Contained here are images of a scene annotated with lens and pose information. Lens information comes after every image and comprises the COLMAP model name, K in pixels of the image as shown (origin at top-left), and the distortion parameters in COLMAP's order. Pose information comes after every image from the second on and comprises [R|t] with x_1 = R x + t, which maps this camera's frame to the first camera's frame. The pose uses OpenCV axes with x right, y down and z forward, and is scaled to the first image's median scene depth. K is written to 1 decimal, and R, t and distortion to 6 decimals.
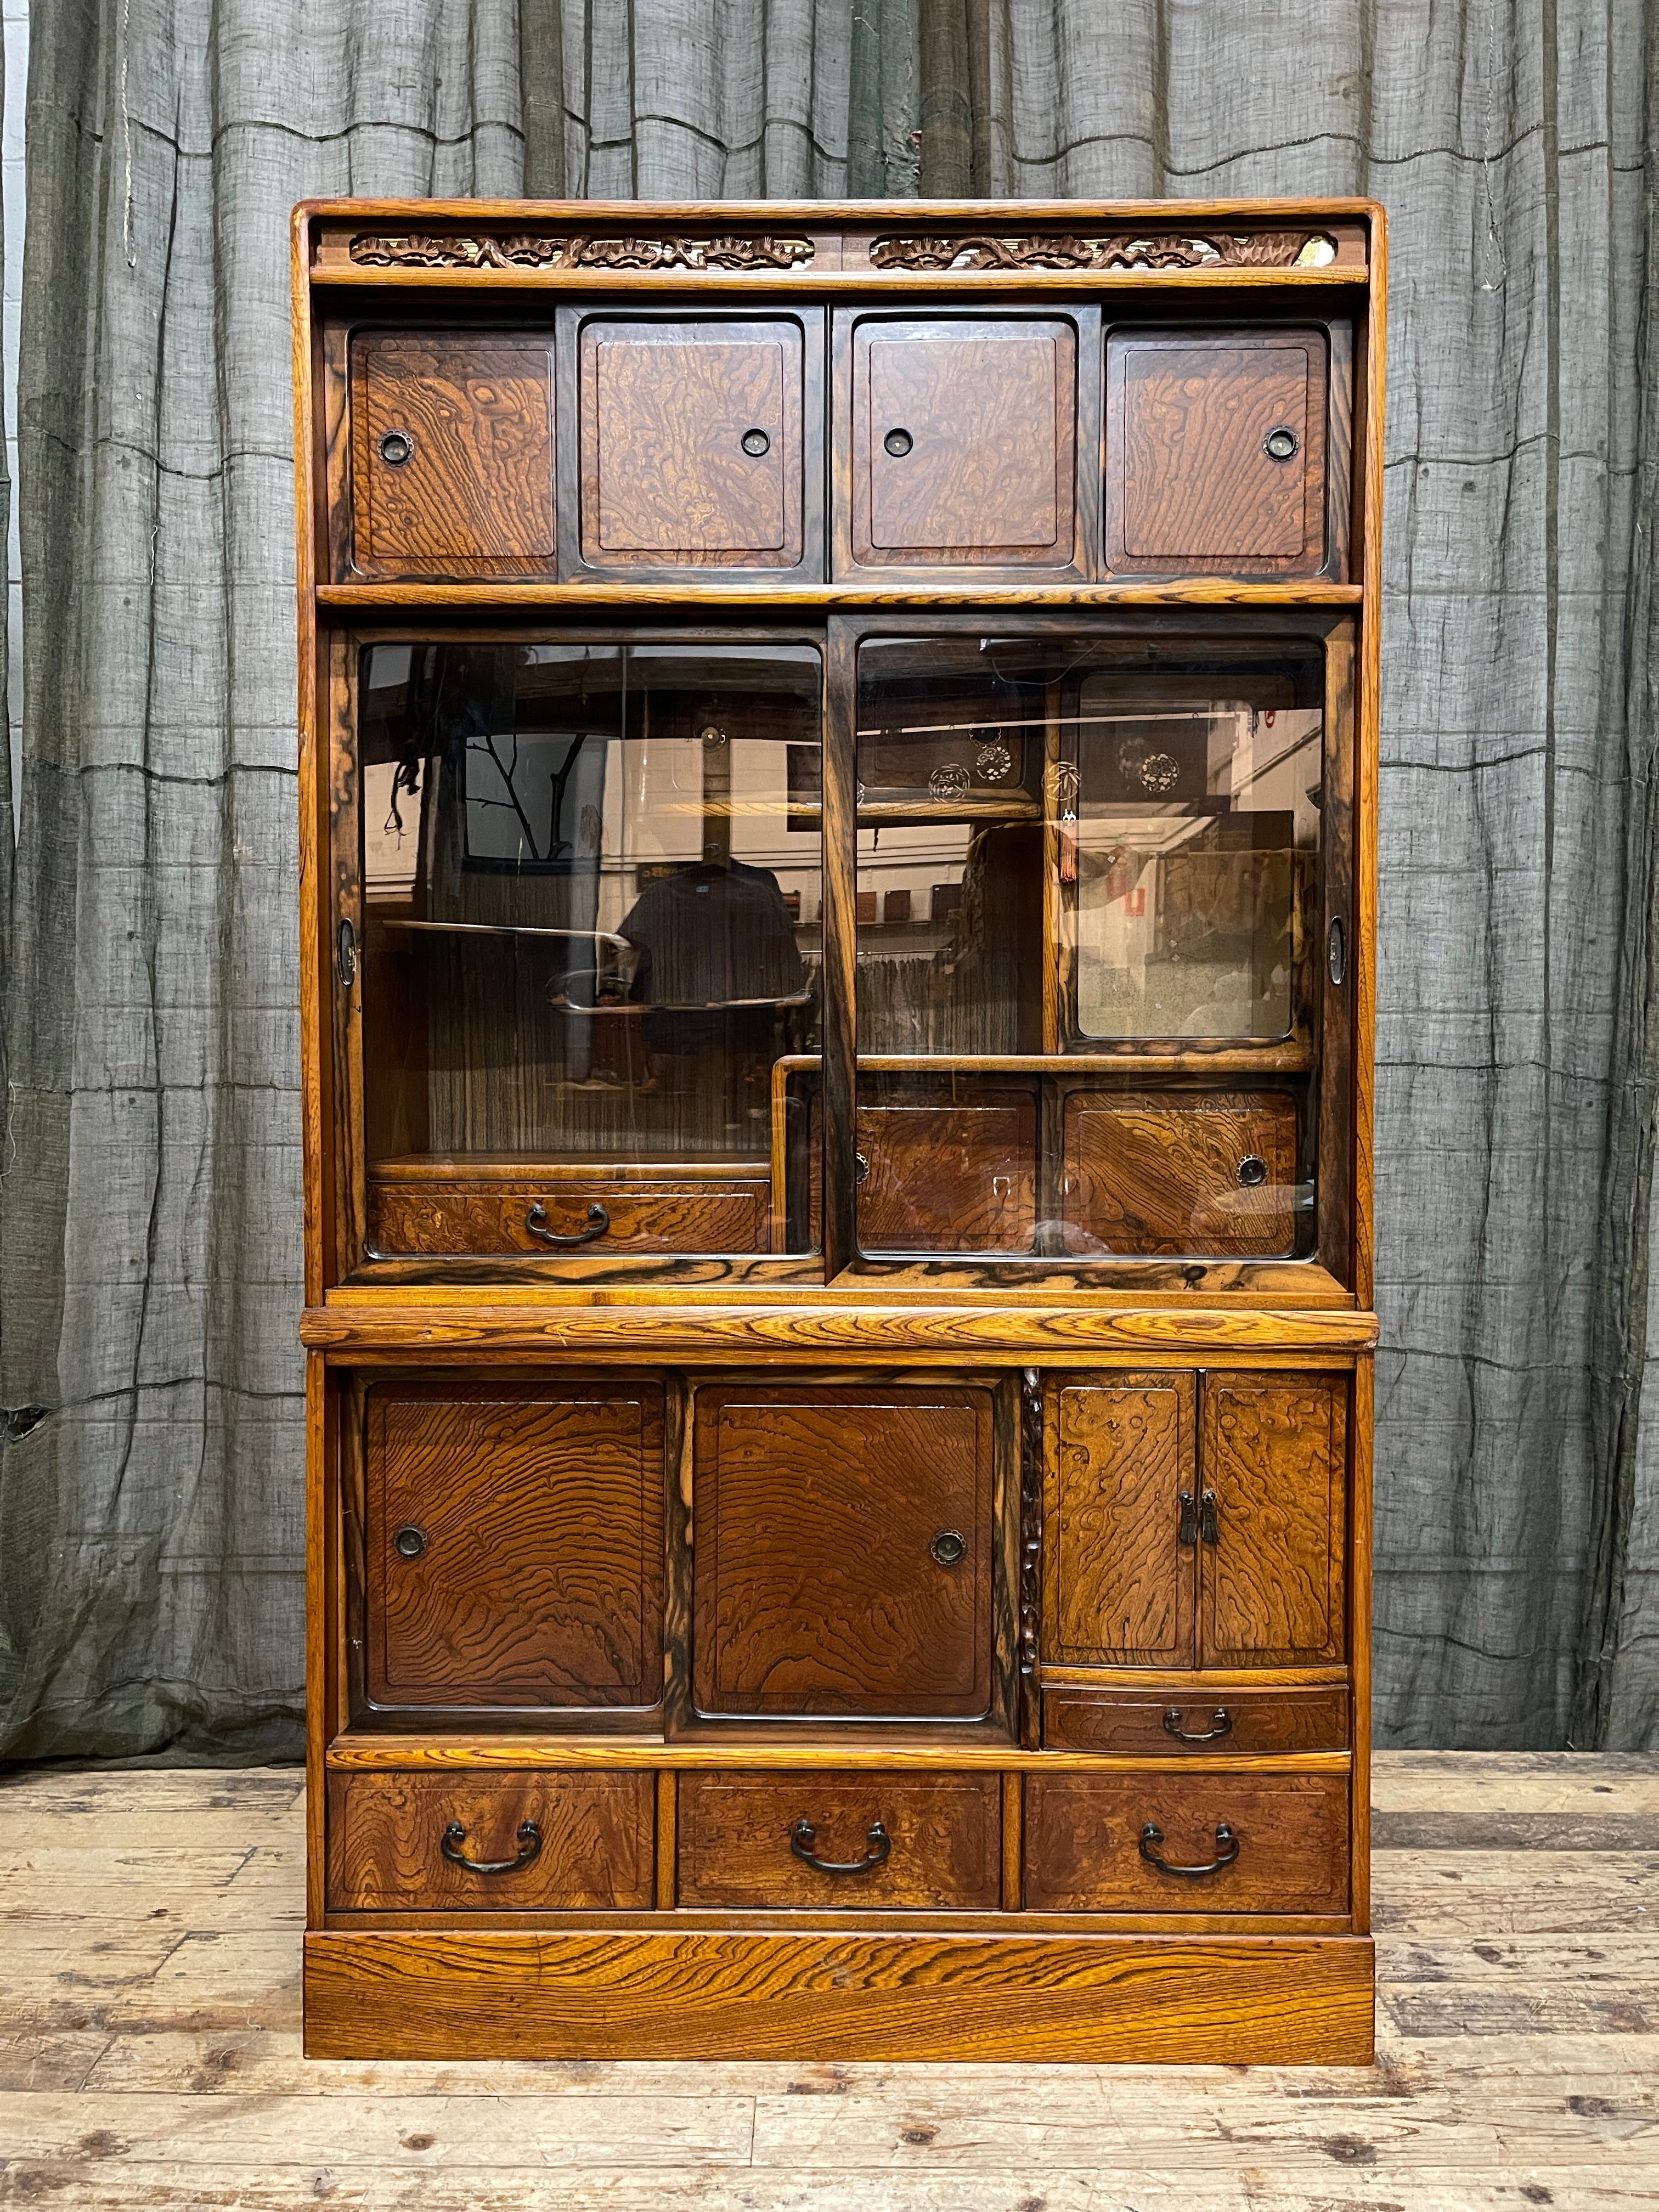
lens RADIAL K [[1664.5, 0, 836.8], [0, 1664.5, 1133.0], [0, 0, 1]] dist [0.122351, -0.172651]
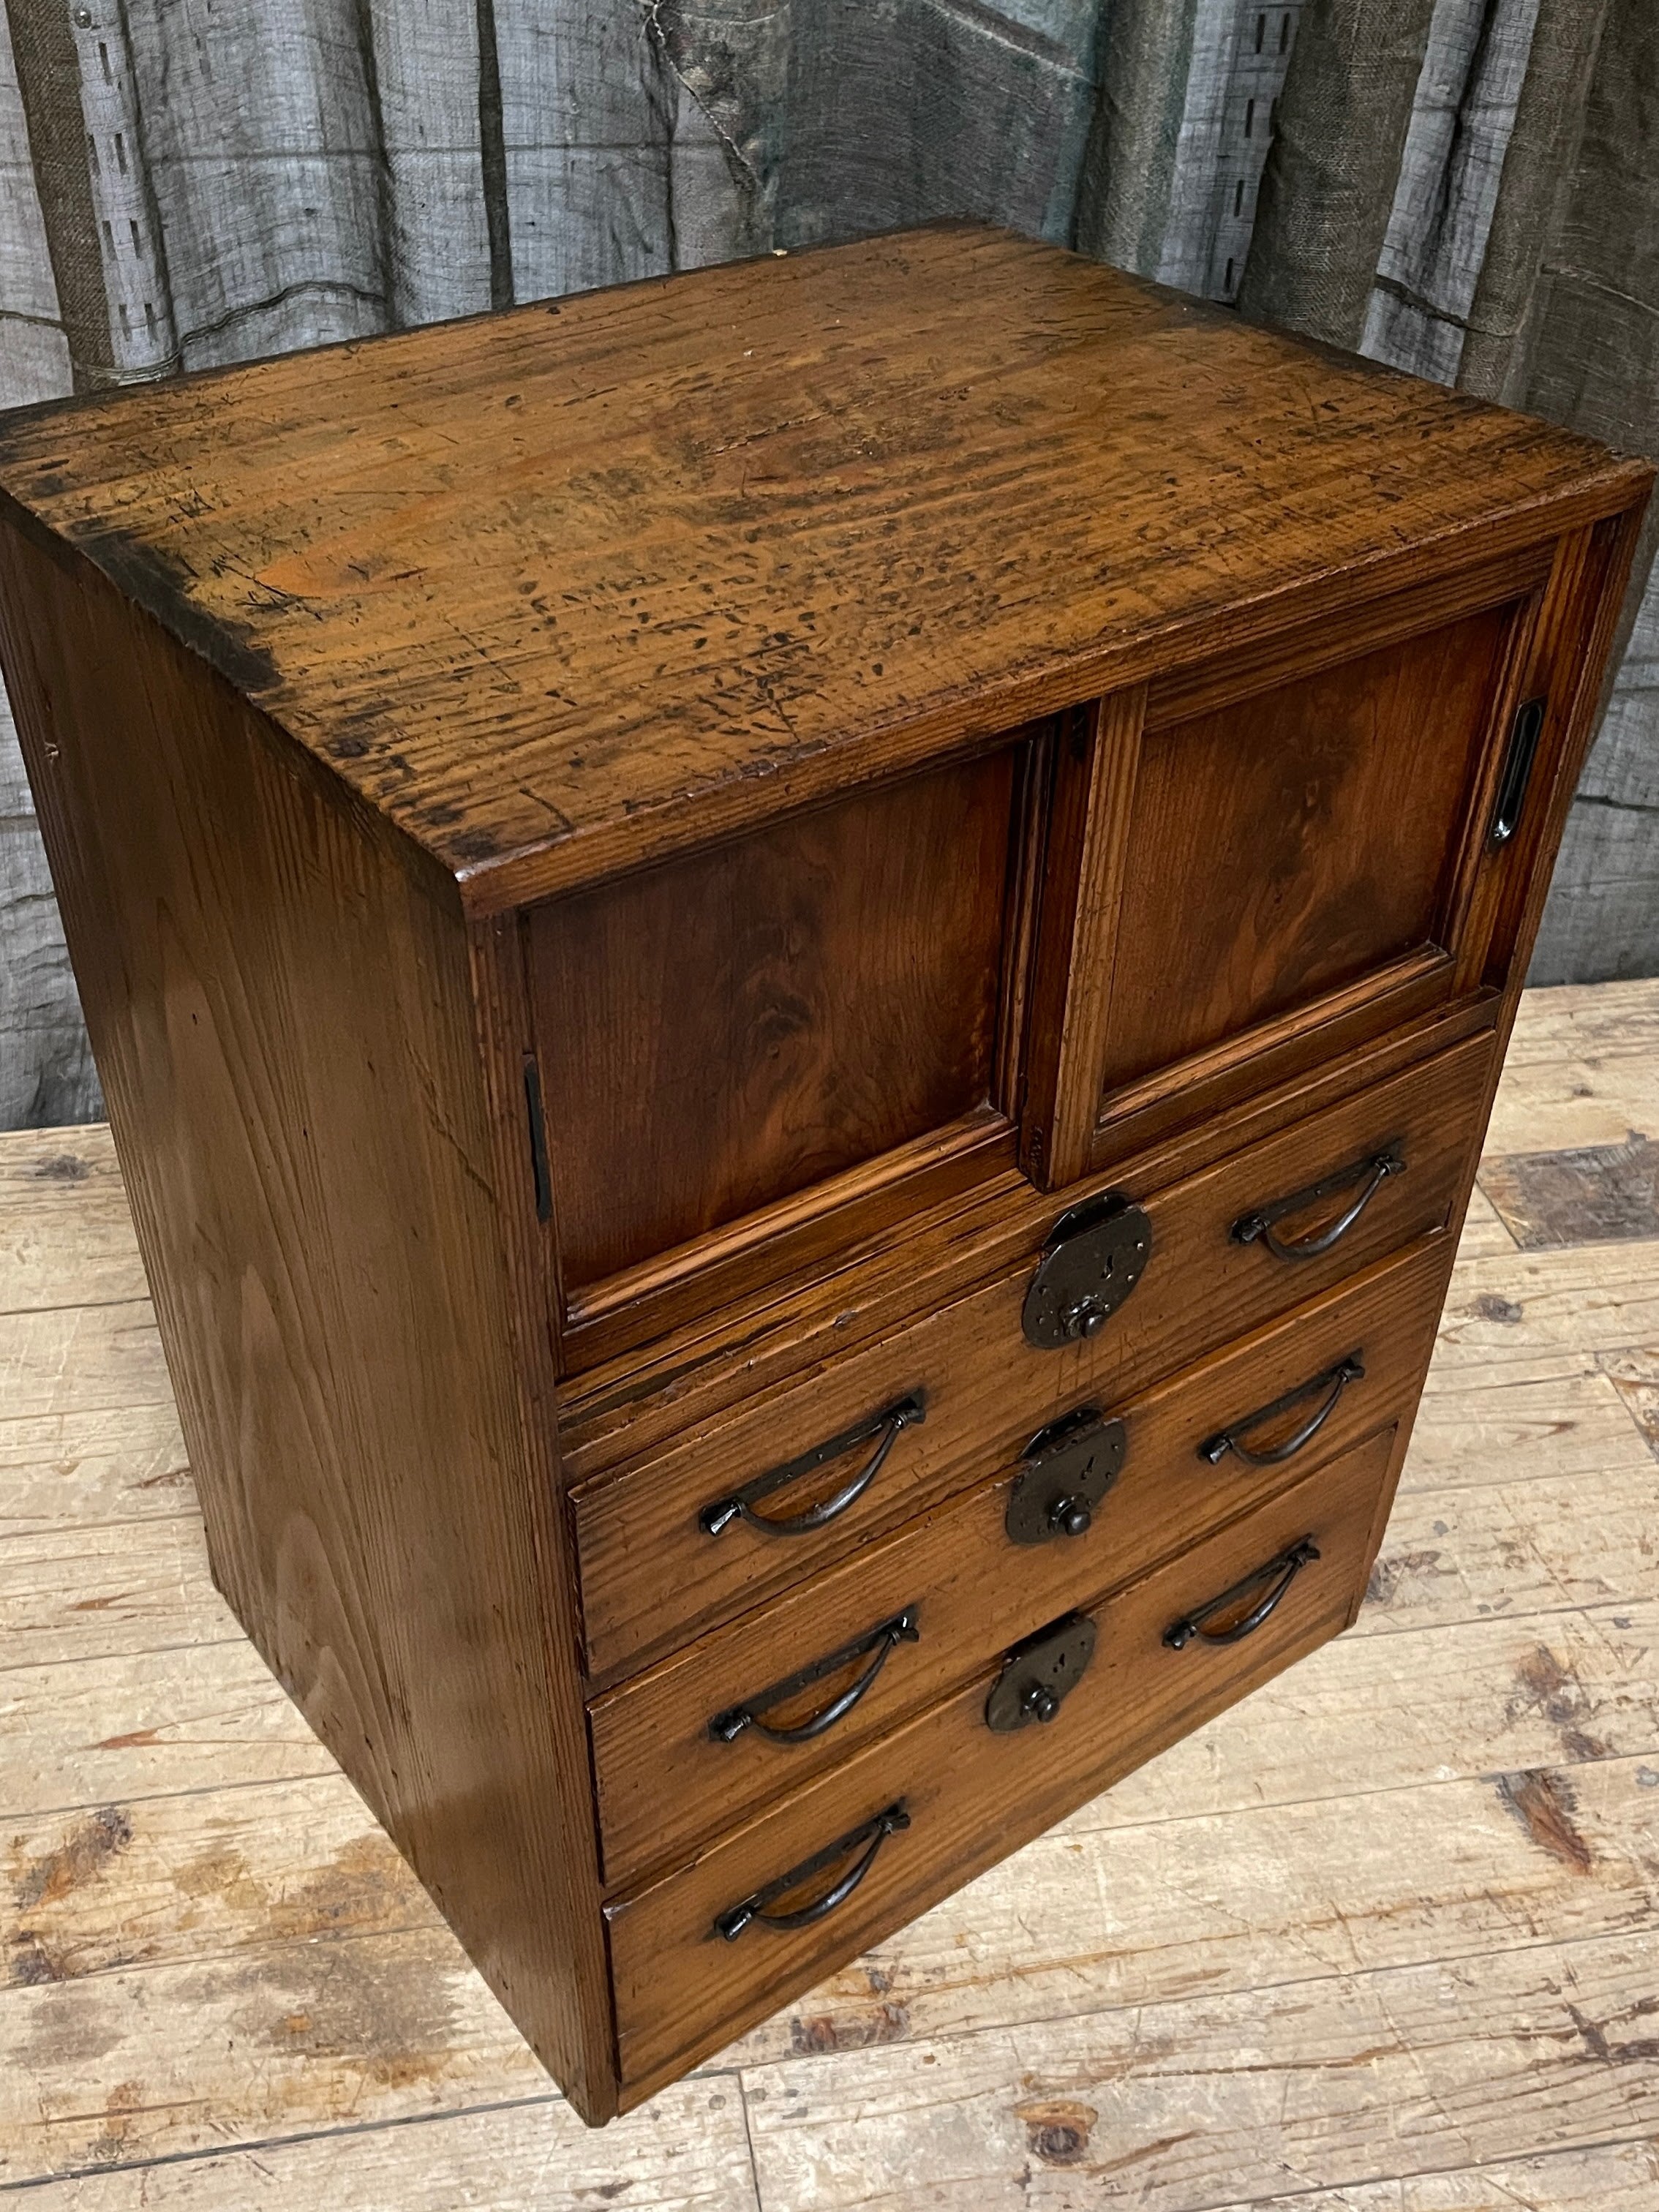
lens RADIAL K [[2249.7, 0, 802.9], [0, 2249.7, 1217.1], [0, 0, 1]] dist [0.012759, 0.018284]
pose [[0.985699, -0.102683, 0.133616, -0.081035], [-0.003261, 0.781136, 0.624352, -0.068715], [-0.168482, -0.615859, 0.769631, 0.531936]]
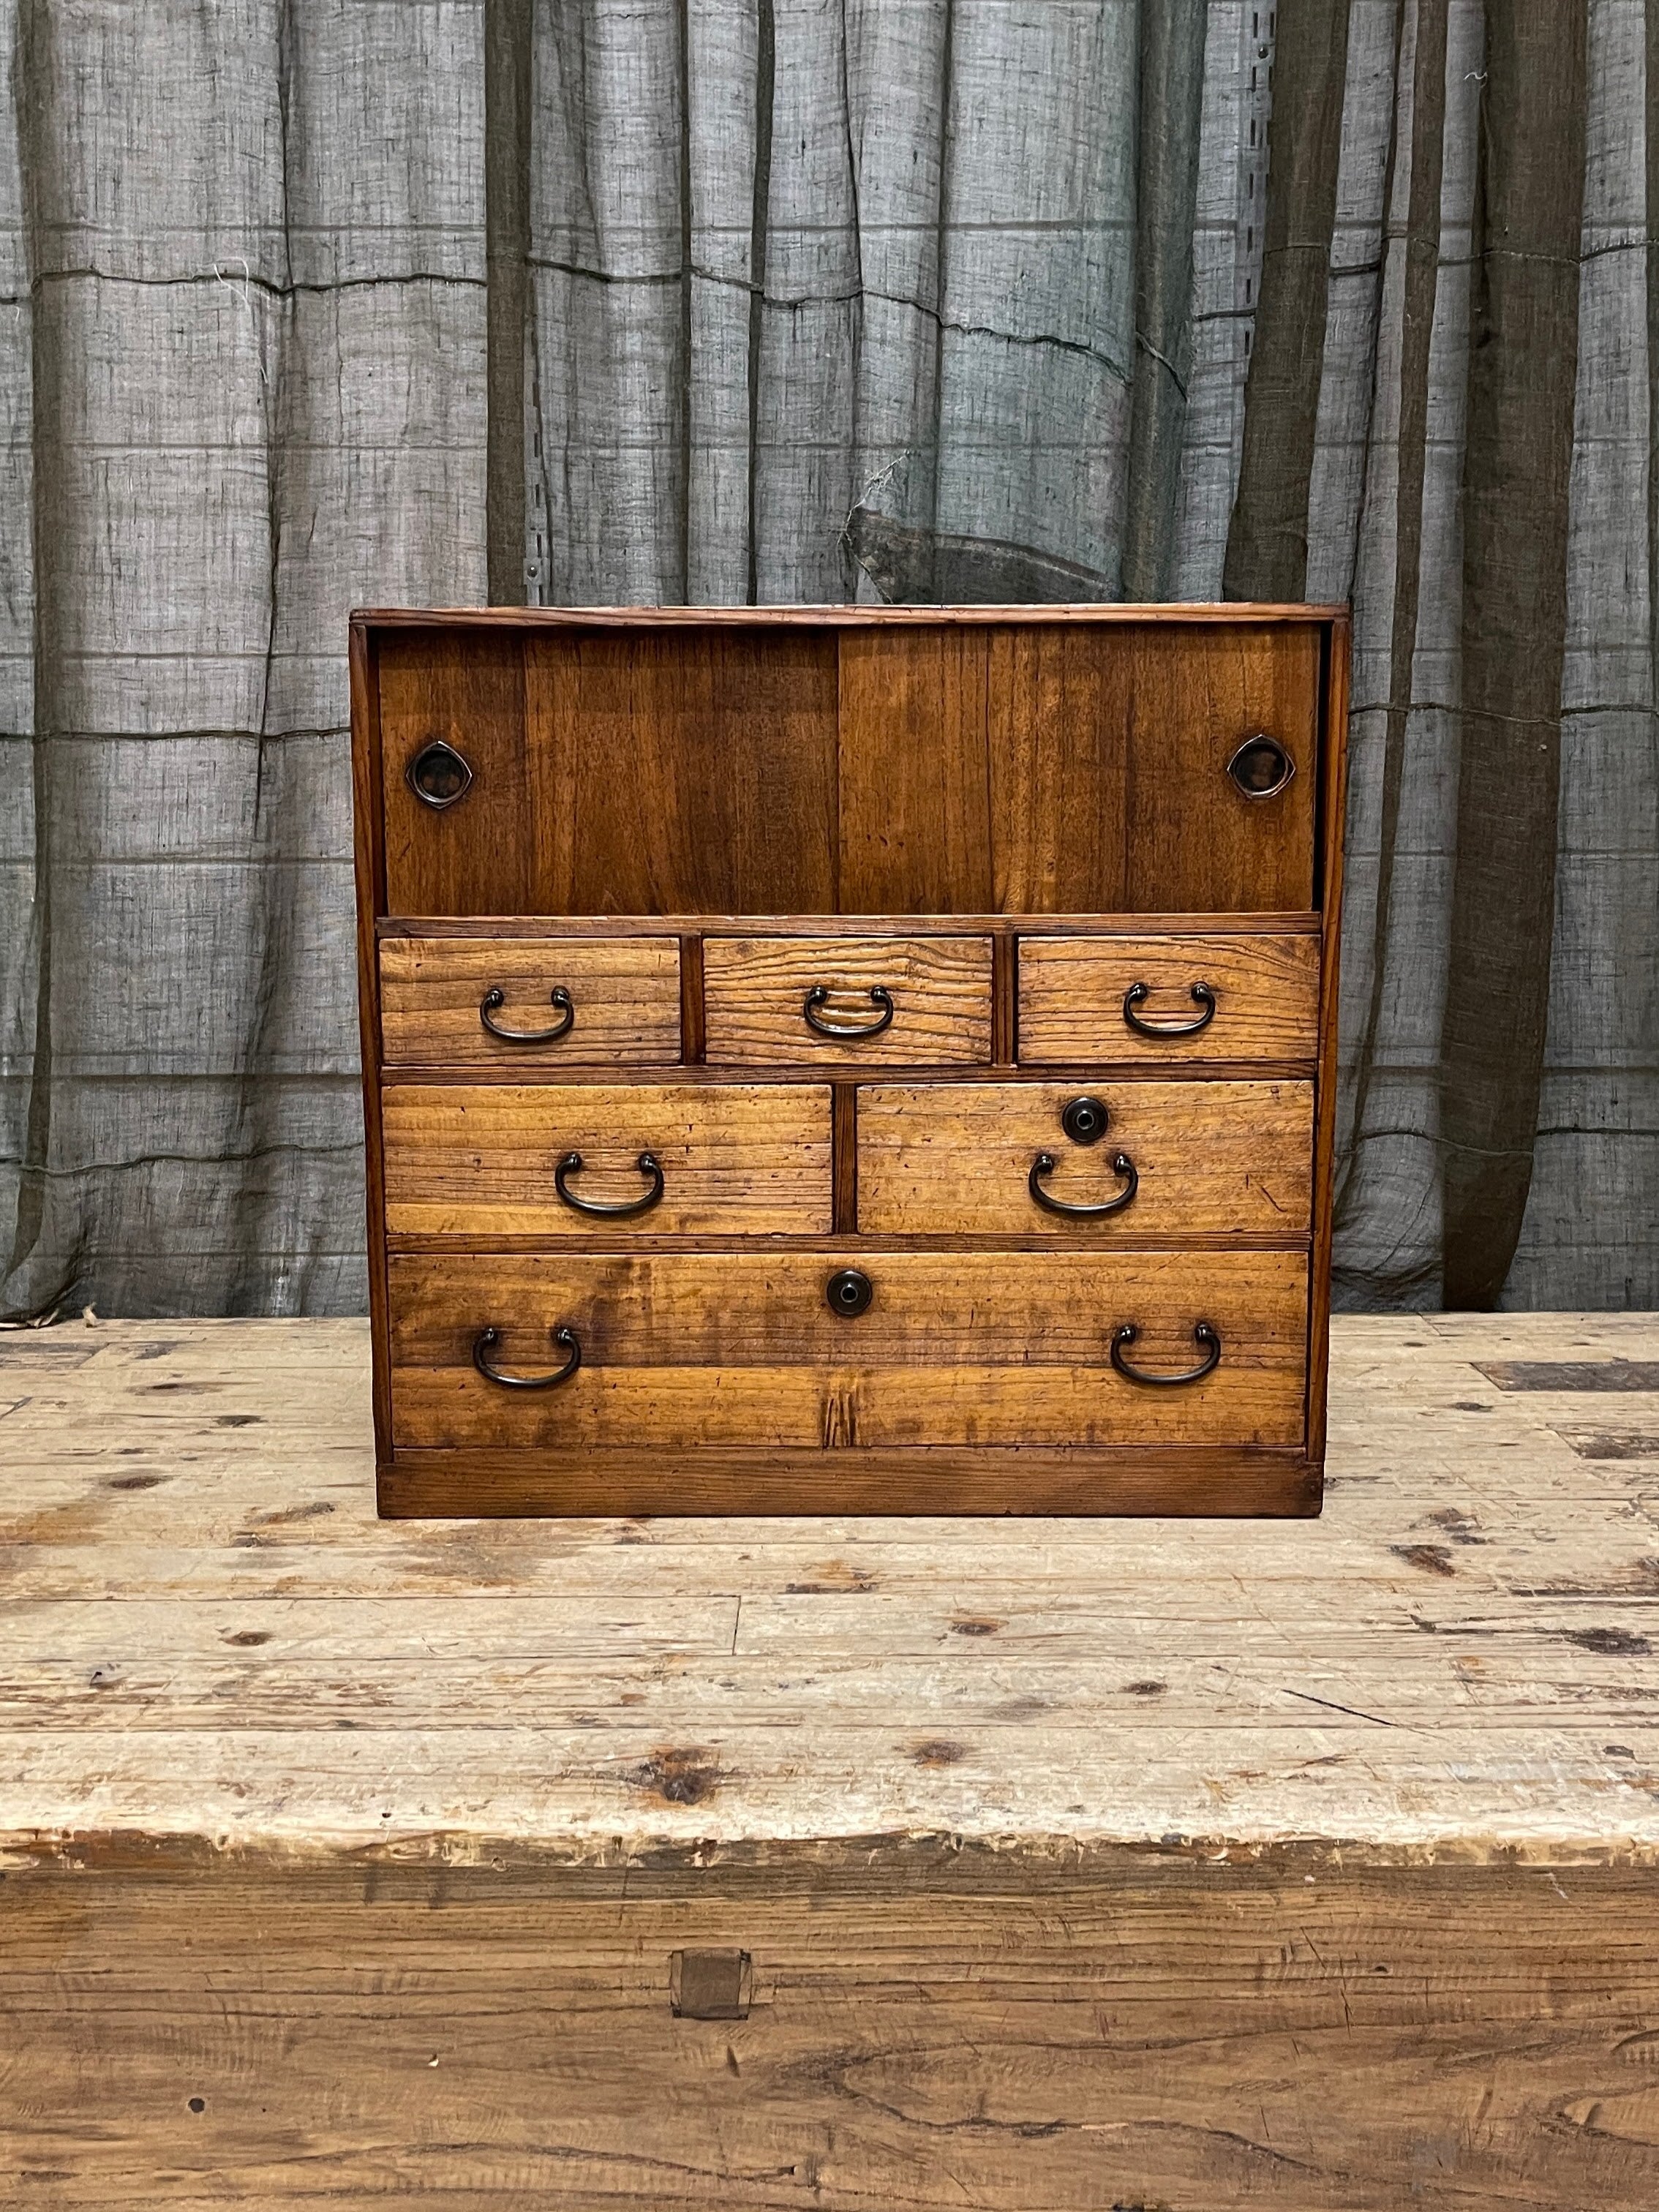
lens RADIAL K [[2249.5, 0, 837.2], [0, 2249.5, 1131.5], [0, 0, 1]] dist [0.005288, 0.062614]
pose [[0.999958, -0.006342, -0.006677, -0.000852], [0.007051, 0.993677, 0.112053, 0.238386], [0.005924, -0.112096, 0.993680, 0.099295]]
